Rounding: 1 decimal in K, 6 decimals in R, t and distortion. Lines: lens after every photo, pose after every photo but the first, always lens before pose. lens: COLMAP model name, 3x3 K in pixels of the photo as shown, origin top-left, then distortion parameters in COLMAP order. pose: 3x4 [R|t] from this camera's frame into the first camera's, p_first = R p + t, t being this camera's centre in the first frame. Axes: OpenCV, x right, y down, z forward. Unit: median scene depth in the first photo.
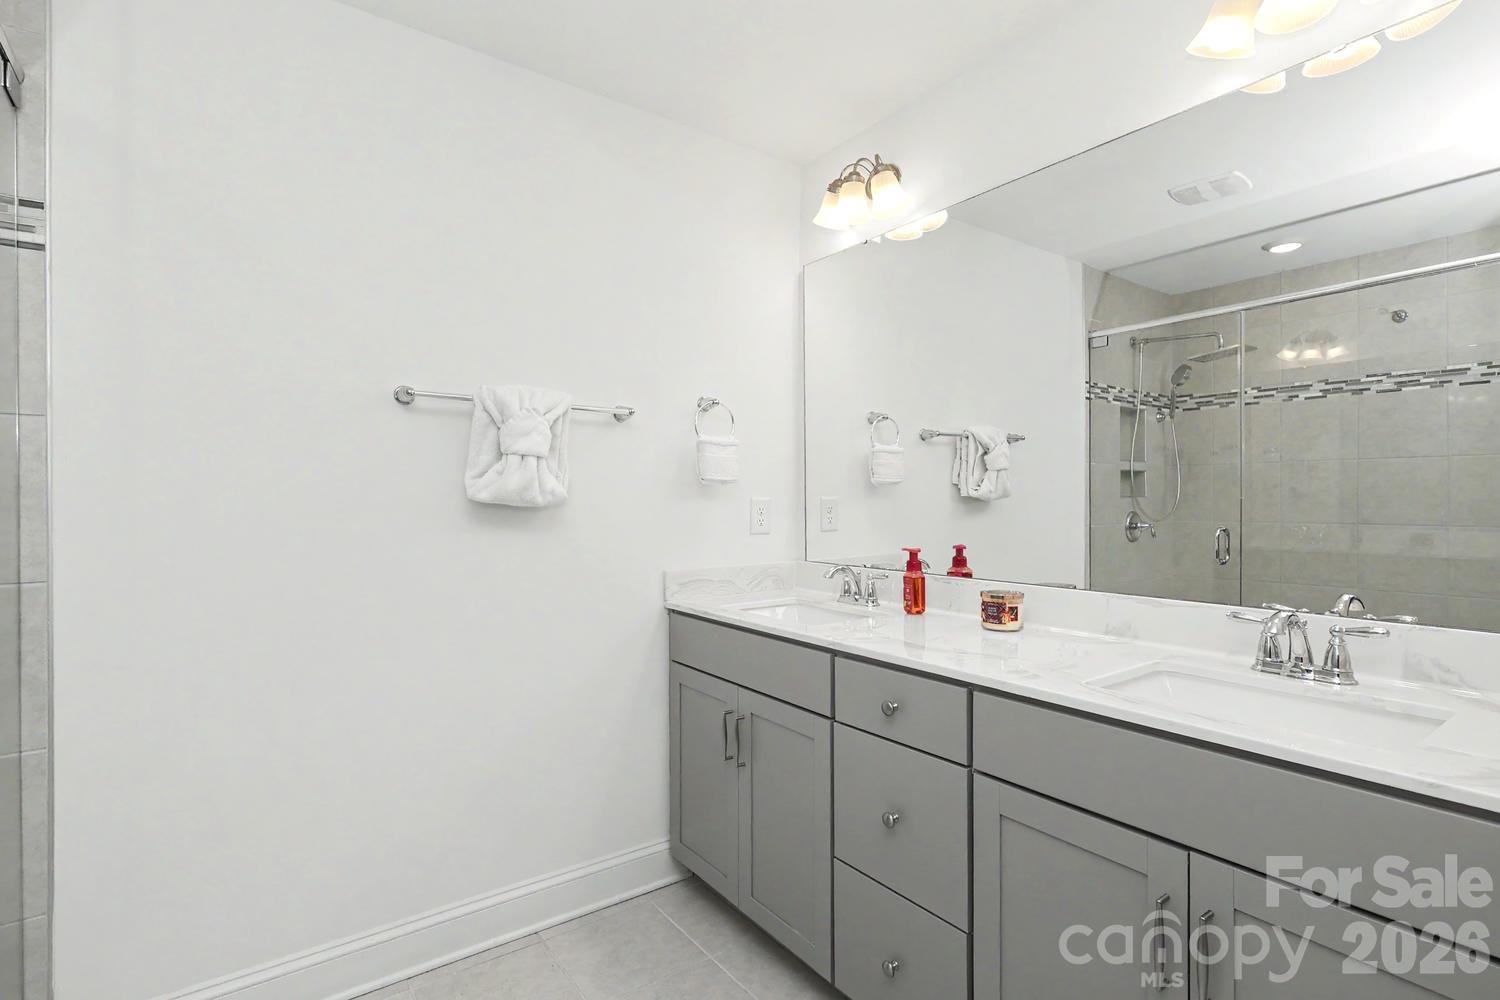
lens RADIAL K [[728.3, 0, 757.8], [0, 728.3, 499.8], [0, 0, 1]] dist [0.000478, -0.000813]
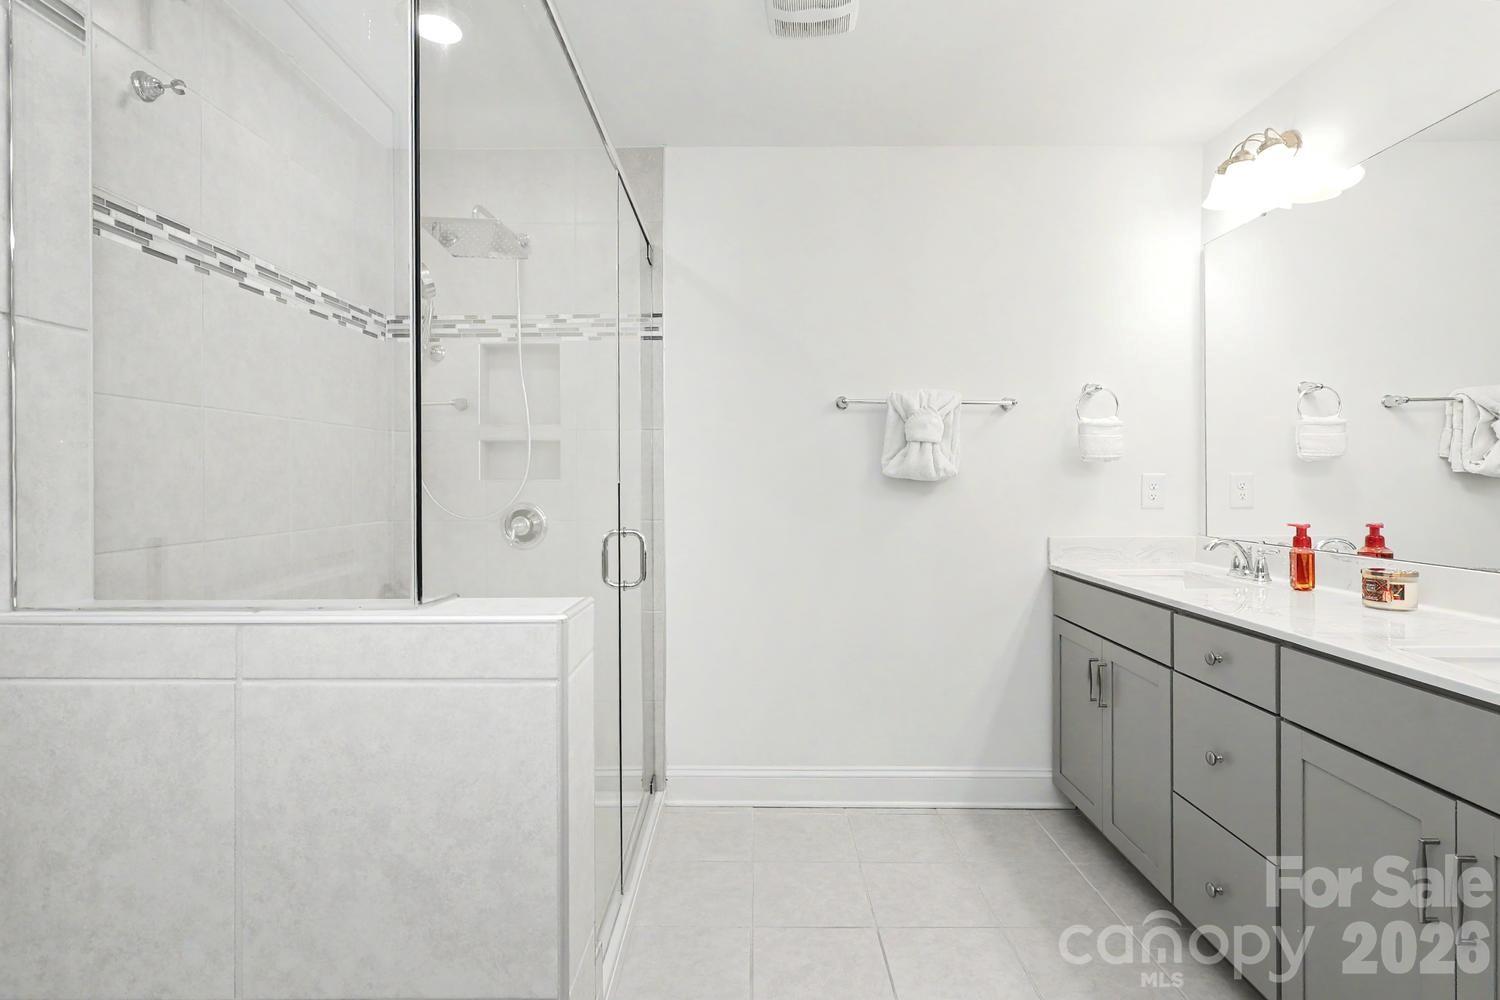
lens RADIAL K [[728.3, 0, 750.7], [0, 728.3, 480.2], [0, 0, 1]] dist [0.000478, -0.000813]
pose [[0.804652, 0.001059, -0.593746, 0.201691], [-0.000621, 0.999999, 0.000941, 0.007092], [0.593746, -0.000388, 0.804652, -0.240357]]
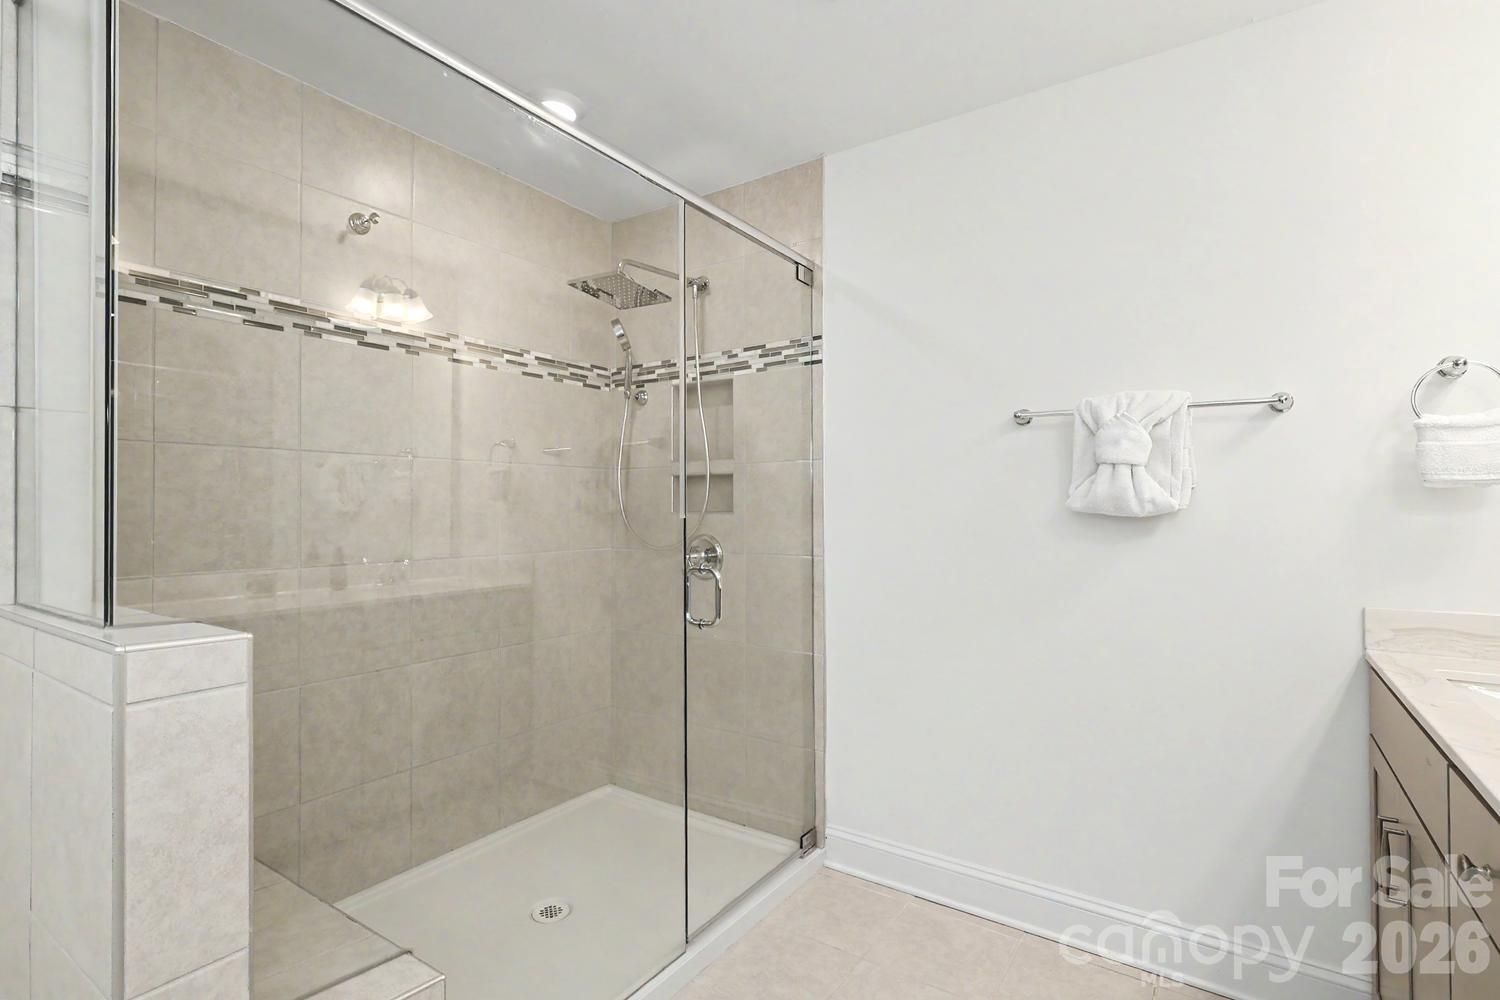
lens RADIAL K [[728.3, 0, 759.5], [0, 728.3, 500.3], [0, 0, 1]] dist [0.000478, -0.000813]
pose [[0.328167, -0.008724, -0.944579, 0.411227], [-0.003017, 0.999943, -0.010284, -0.000777], [0.944615, 0.006225, 0.328122, 0.211185]]
